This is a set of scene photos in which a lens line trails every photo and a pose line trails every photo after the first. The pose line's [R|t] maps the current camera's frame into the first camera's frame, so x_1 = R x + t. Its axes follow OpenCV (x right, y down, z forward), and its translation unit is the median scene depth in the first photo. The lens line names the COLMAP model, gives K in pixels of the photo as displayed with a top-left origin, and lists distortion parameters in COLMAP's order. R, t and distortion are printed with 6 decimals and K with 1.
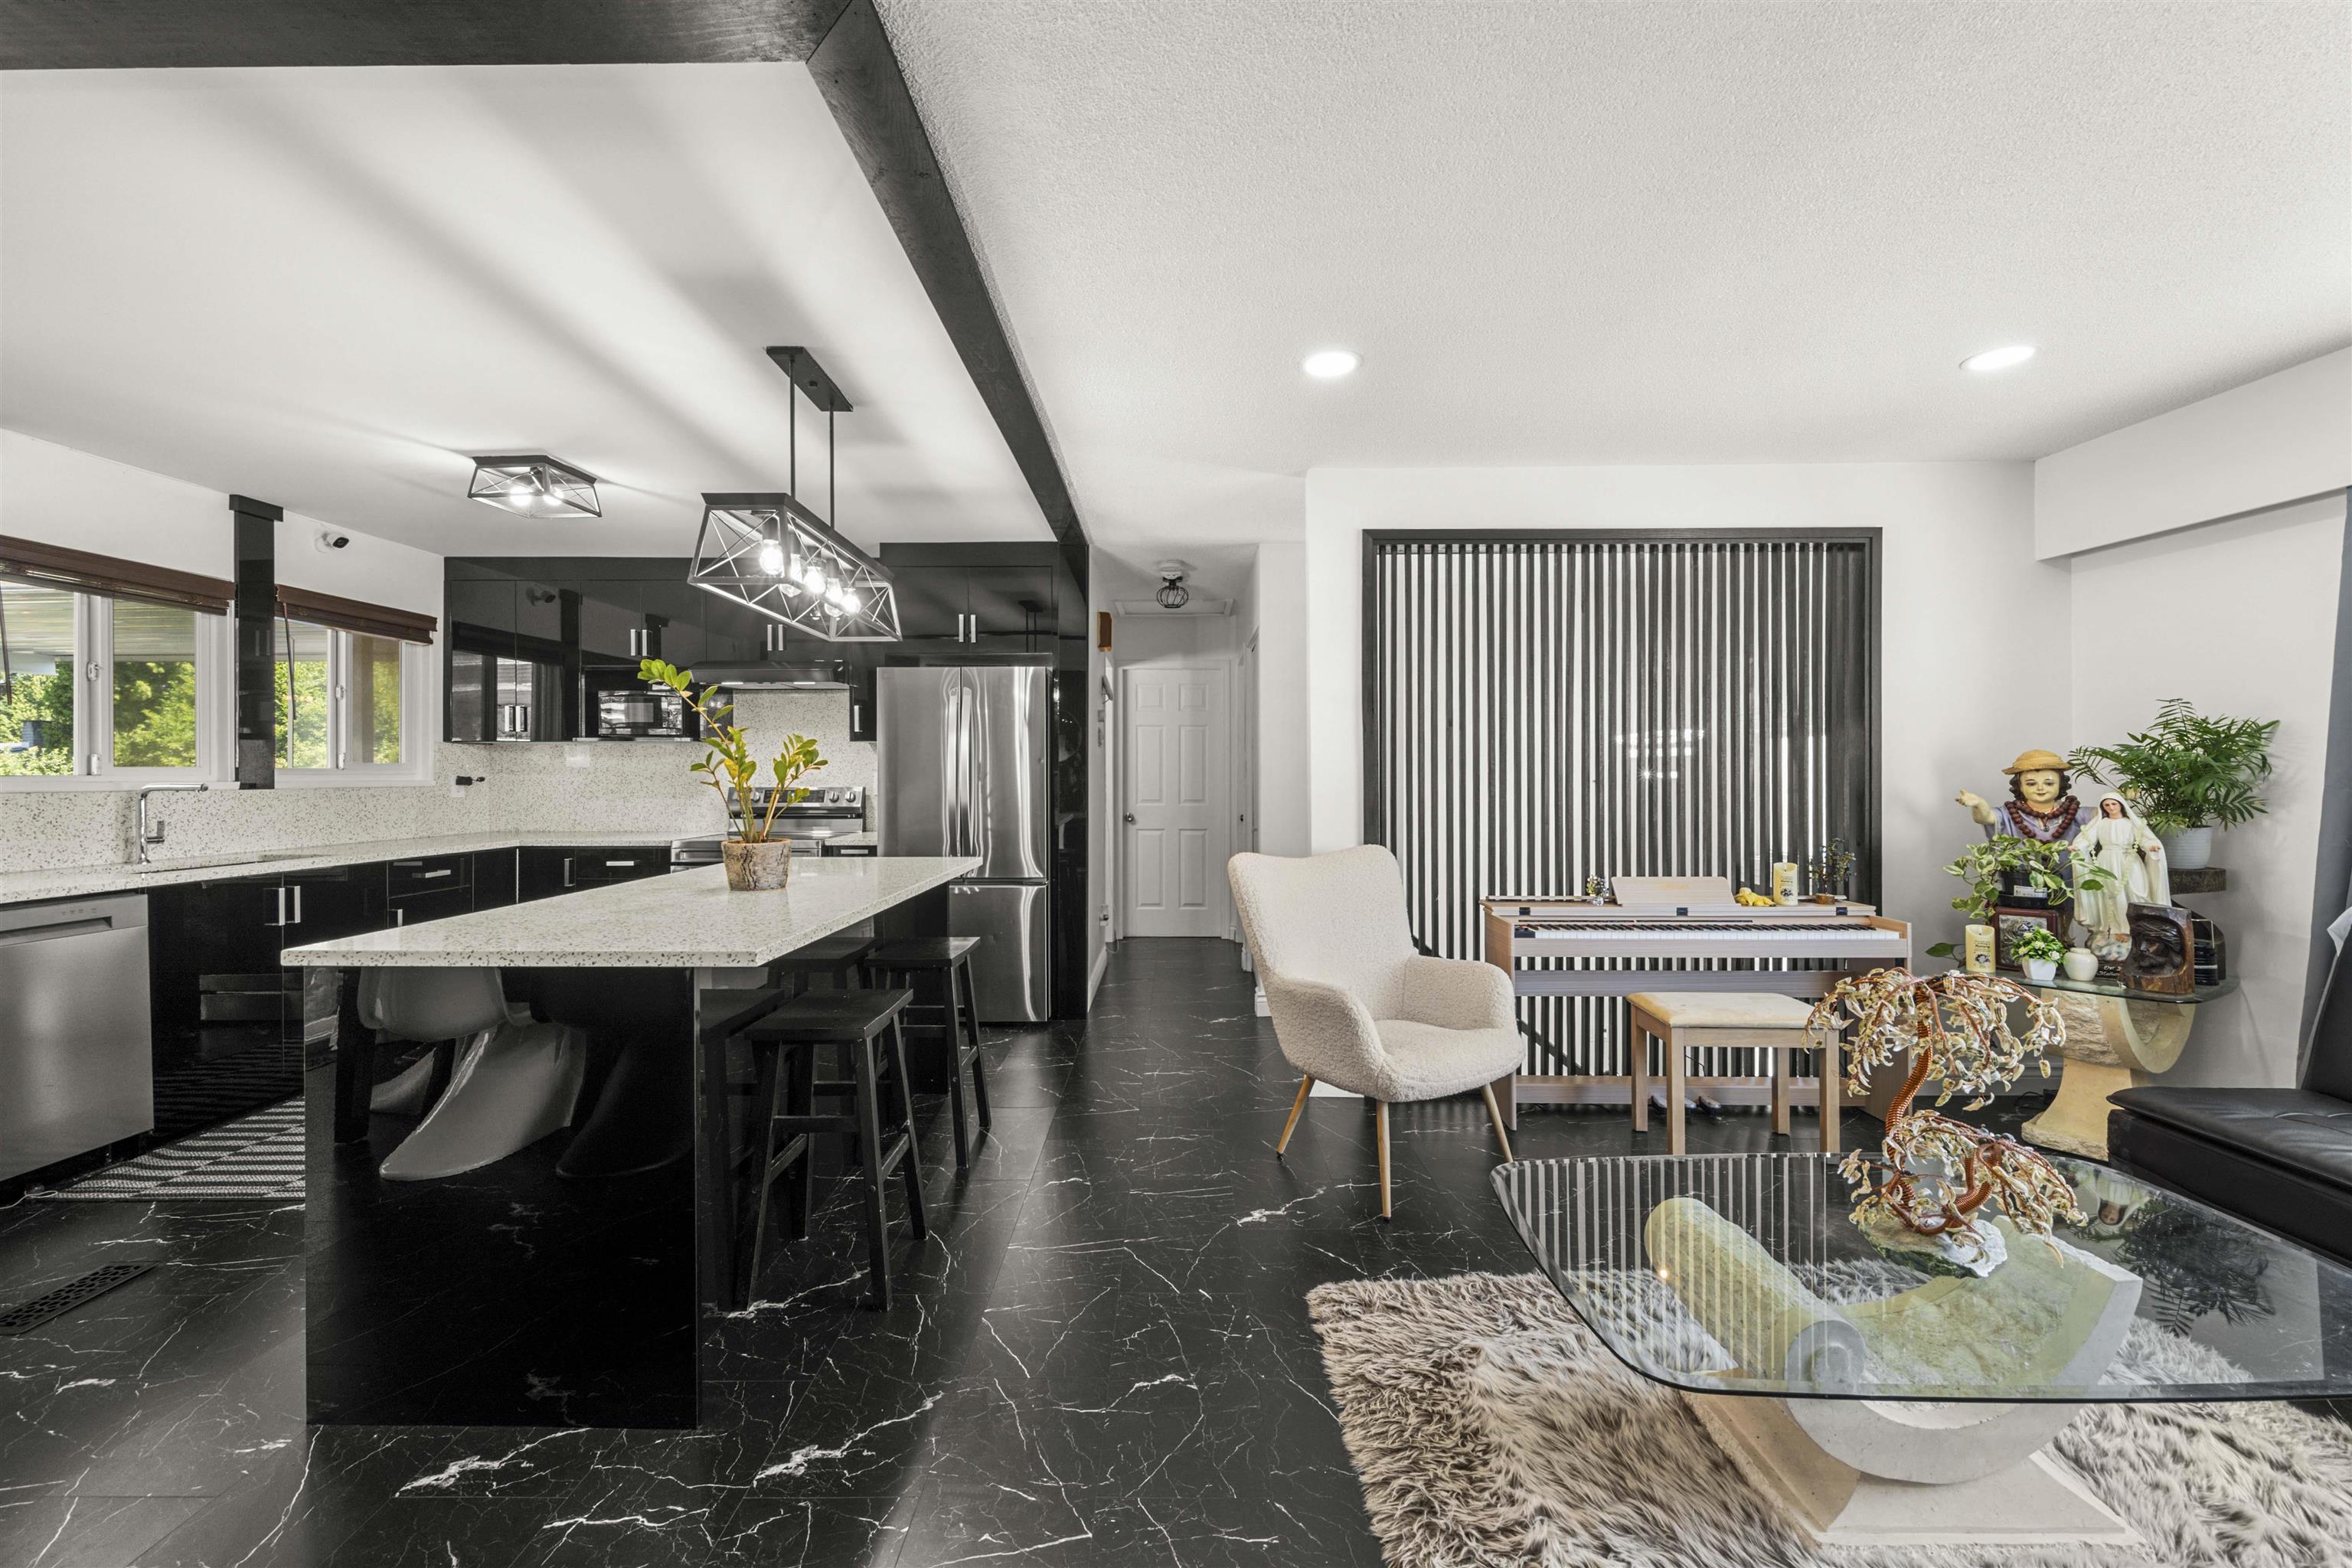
lens RADIAL K [[924.2, 0, 1168.9], [0, 924.2, 775.0], [0, 0, 1]] dist [-0.003230, -0.000021]
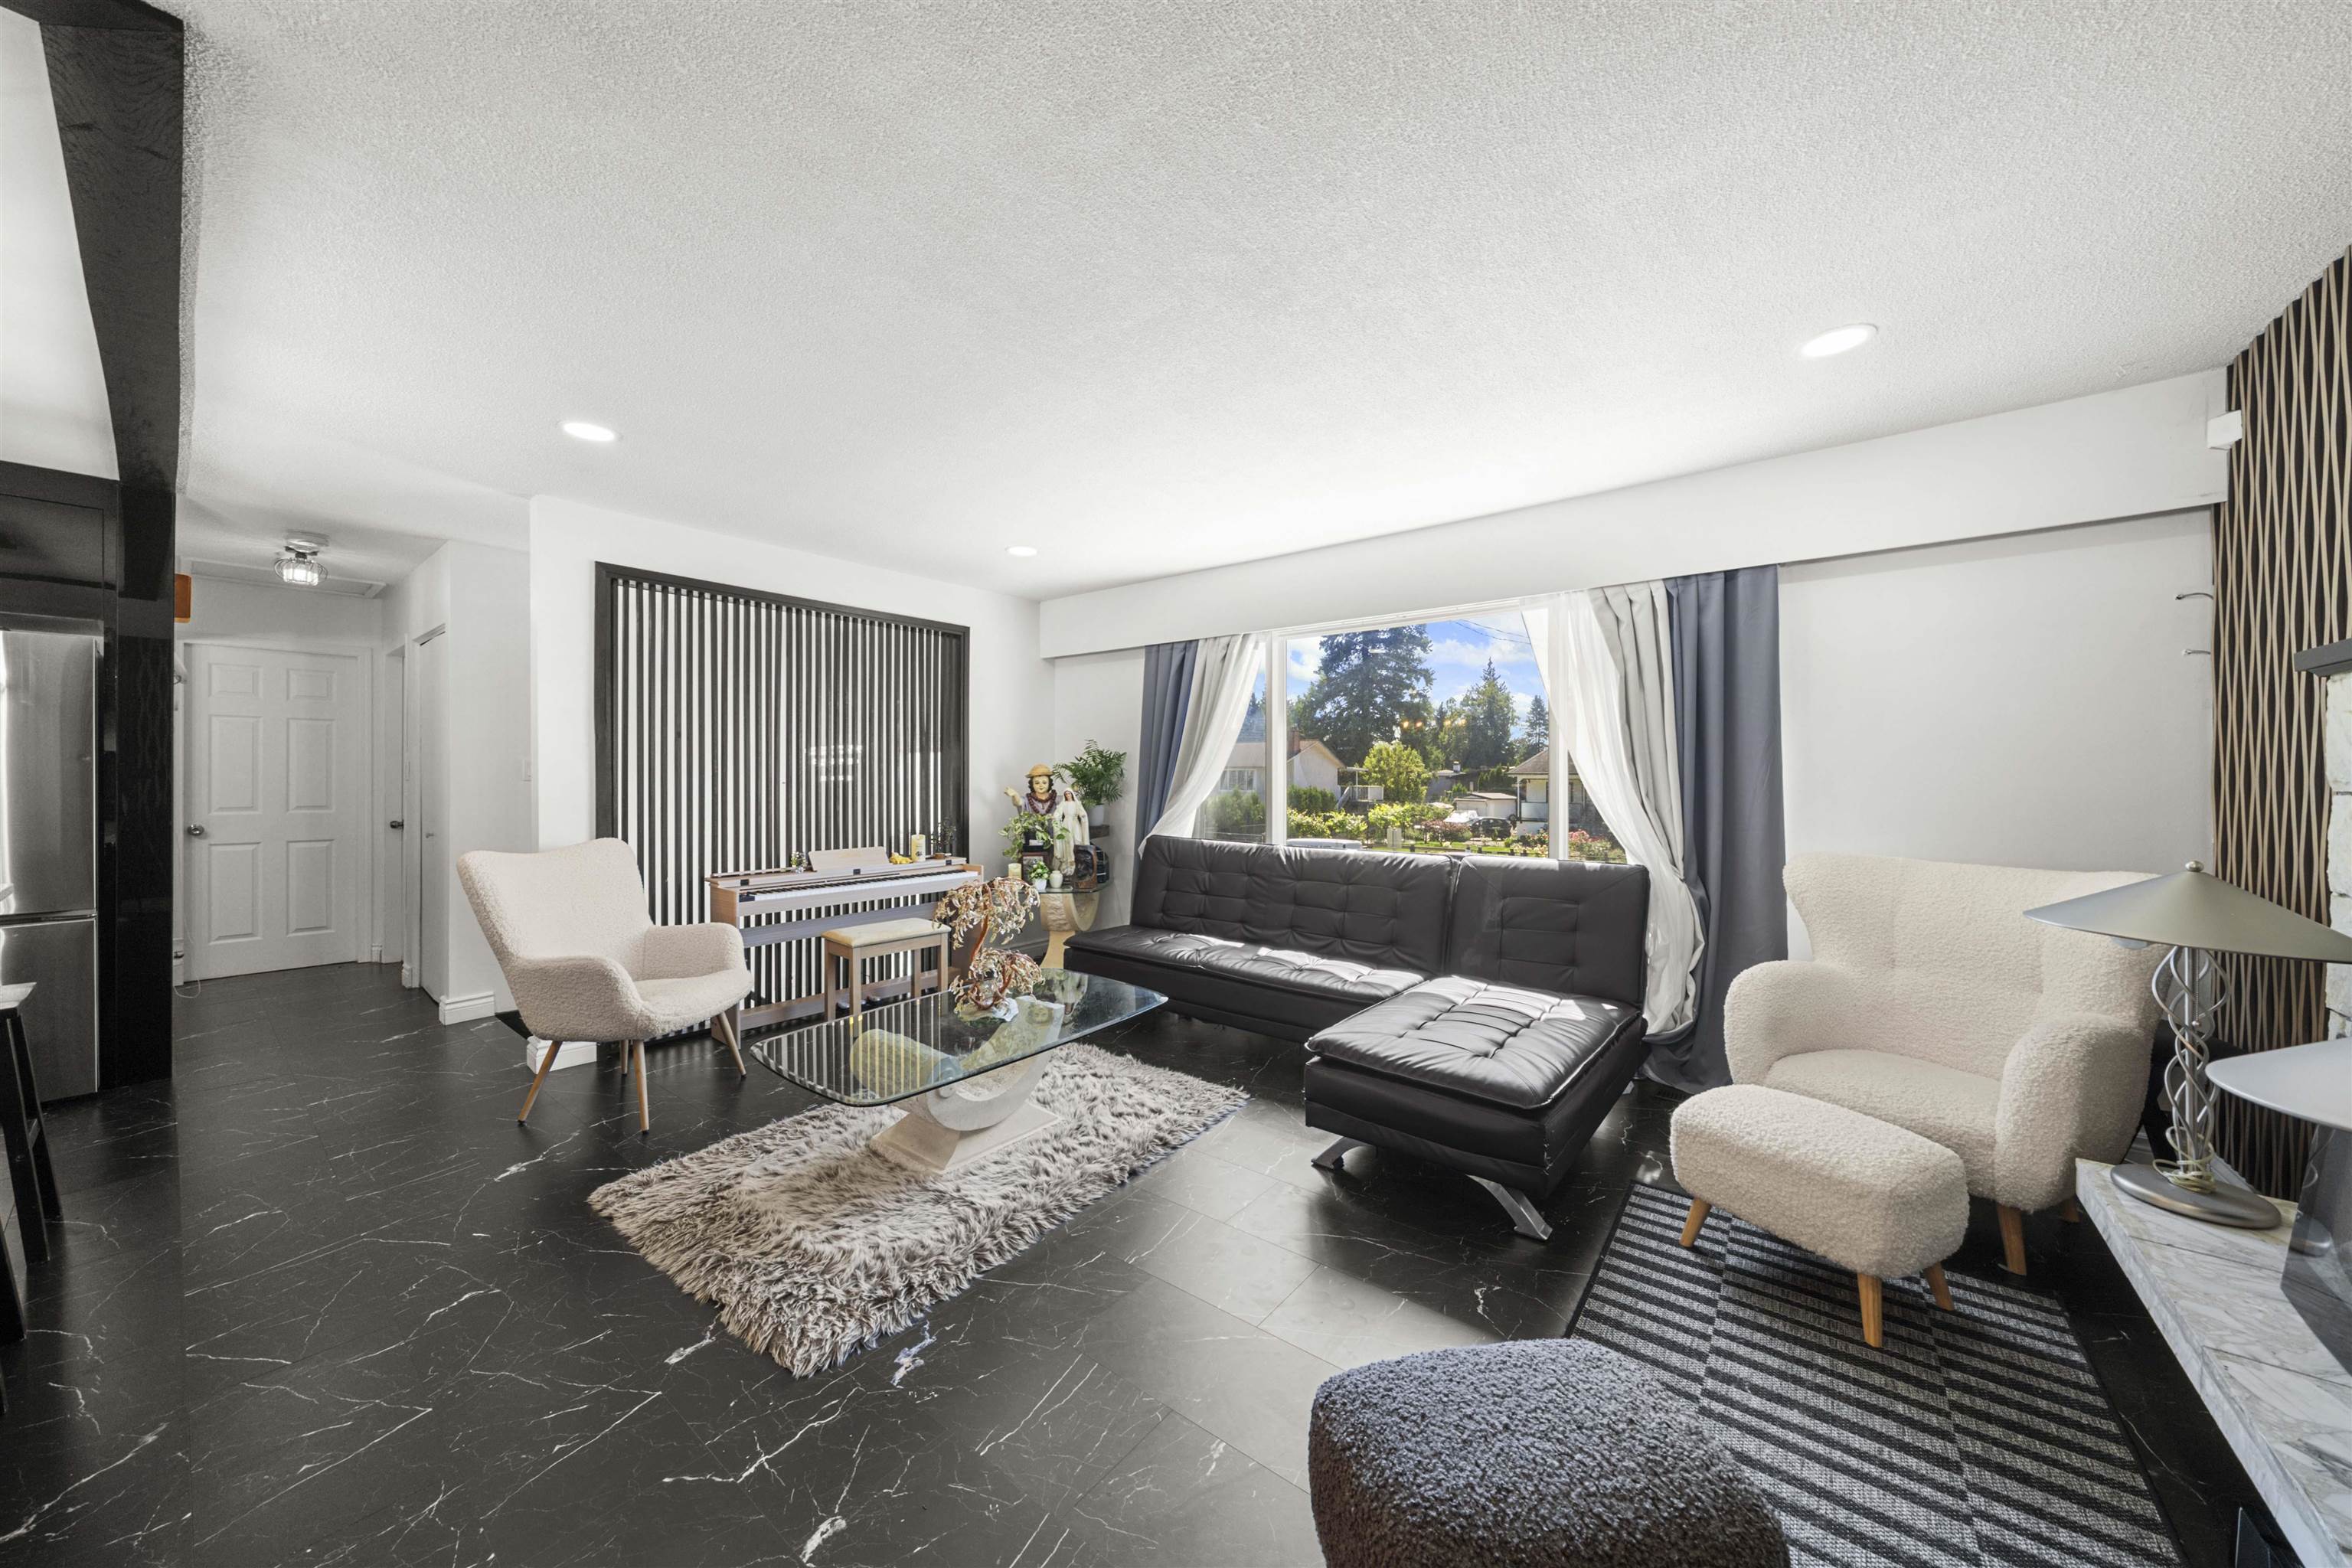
lens RADIAL K [[815.0, 0, 1179.0], [0, 815.0, 777.2], [0, 0, 1]] dist [-0.001884, -0.000072]
pose [[0.614795, 0.001990, 0.788685, -0.154070], [-0.002349, 0.999997, -0.000693, -0.001688], [-0.788684, -0.001426, 0.614797, -0.202400]]
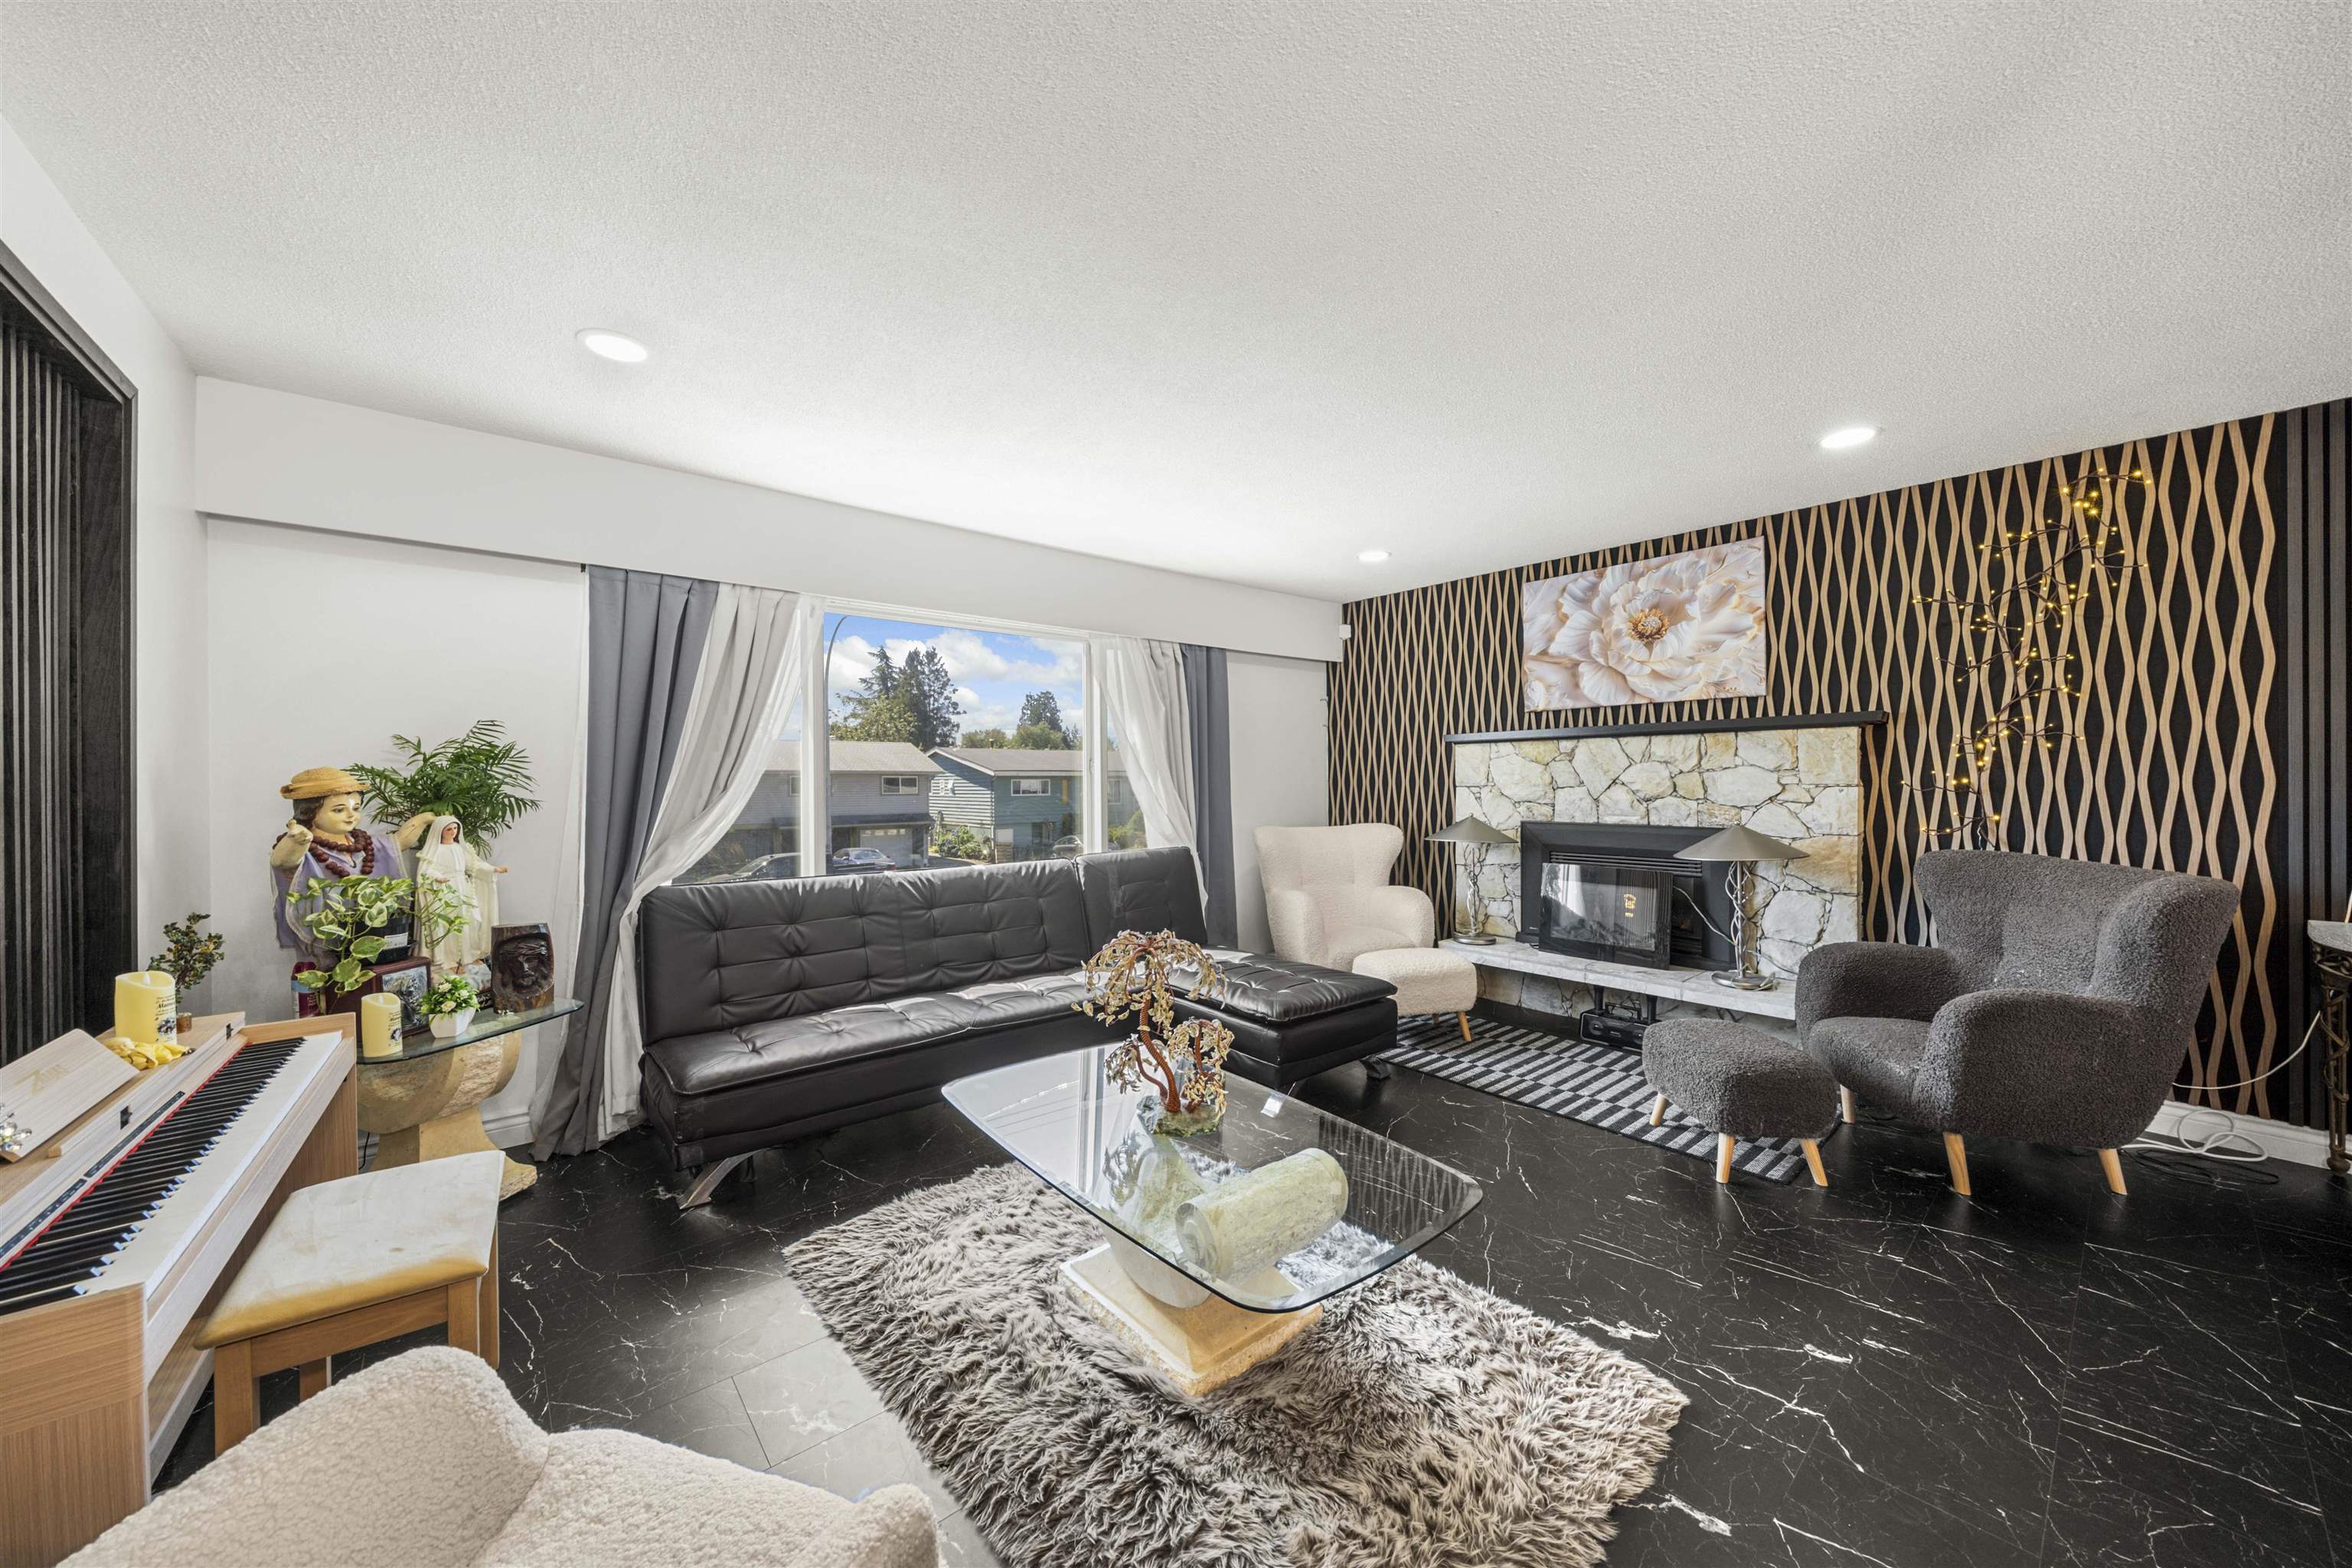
lens RADIAL K [[823.6, 0, 1176.0], [0, 823.6, 784.0], [0, 0, 1]] dist [0.000463, 0.000023]
pose [[-0.649313, 0.003465, 0.760513, -0.075099], [0.009554, 0.999948, 0.003602, -0.008423], [-0.760461, 0.009605, -0.649312, 0.921950]]
